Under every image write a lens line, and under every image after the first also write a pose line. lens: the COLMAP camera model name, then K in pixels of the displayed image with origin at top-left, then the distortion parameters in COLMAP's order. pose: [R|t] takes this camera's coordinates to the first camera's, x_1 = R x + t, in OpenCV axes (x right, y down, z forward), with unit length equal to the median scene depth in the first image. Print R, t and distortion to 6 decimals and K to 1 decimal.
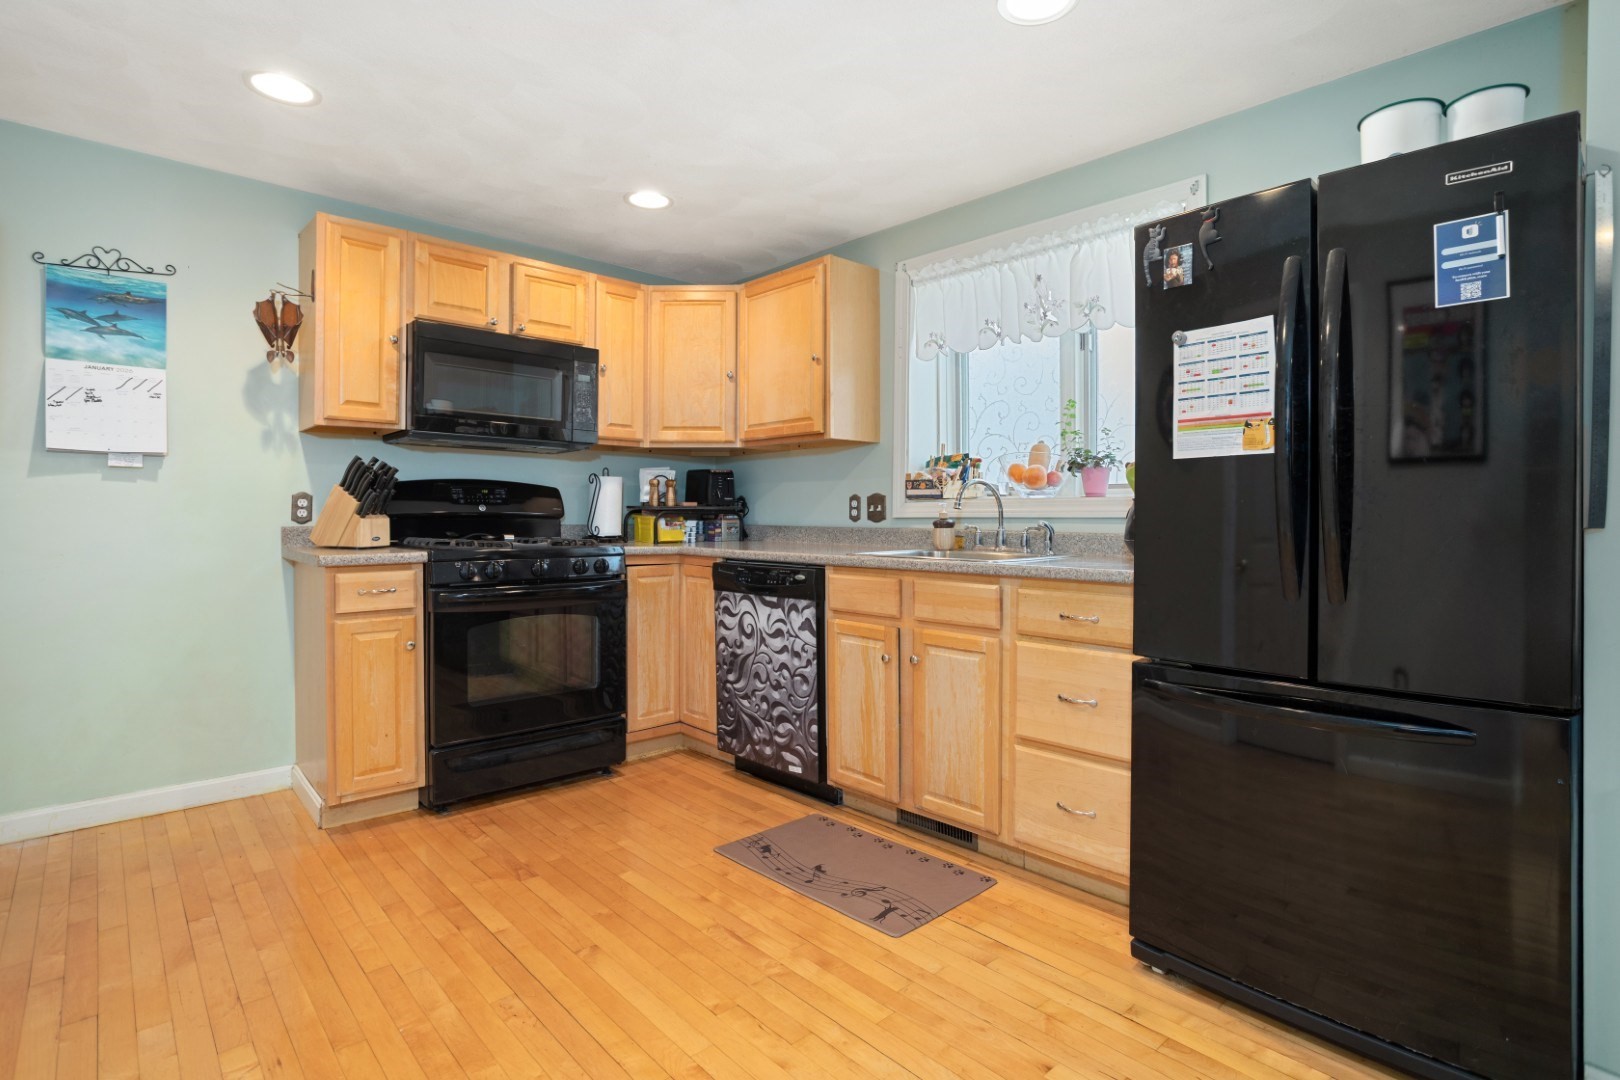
lens RADIAL K [[823.1, 0, 816.1], [0, 823.1, 521.4], [0, 0, 1]] dist [-0.050891, 0.033640]
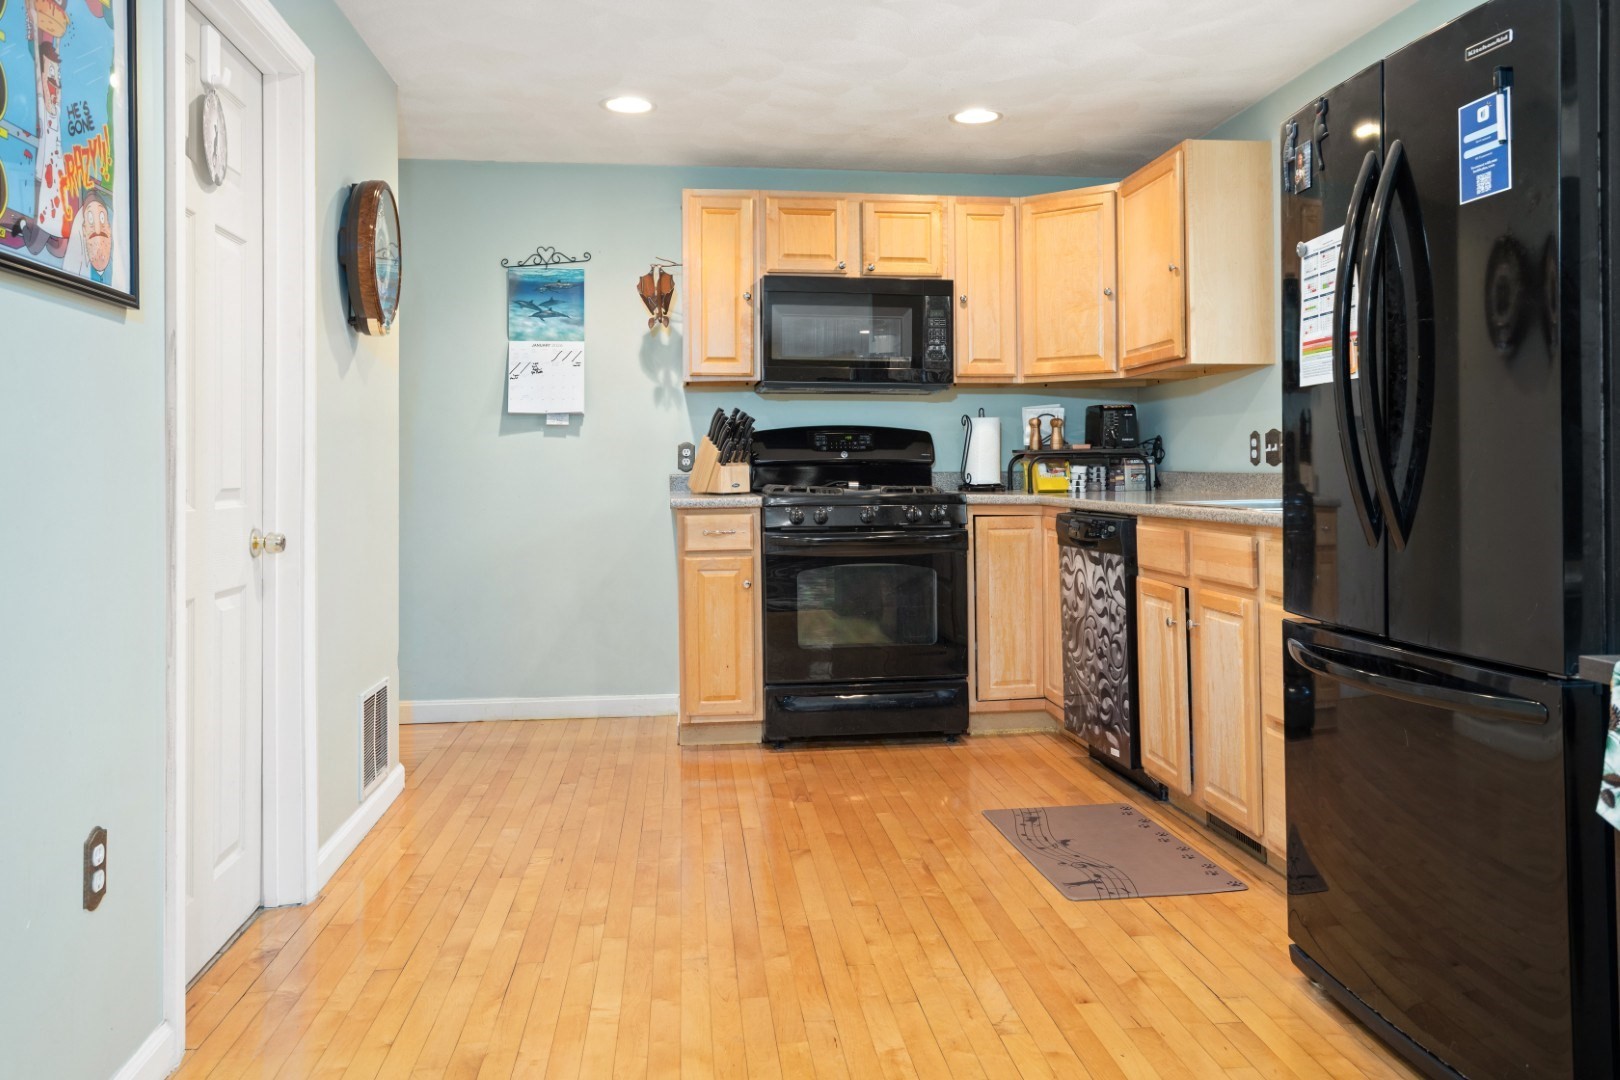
lens RADIAL K [[1203.6, 0, 813.7], [0, 1203.6, 463.0], [0, 0, 1]] dist [-0.003941, 0.067260]
pose [[0.811665, -0.011182, -0.584016, 0.473715], [0.005792, 0.999922, -0.011096, 0.010502], [0.584094, 0.005624, 0.811667, -0.222394]]
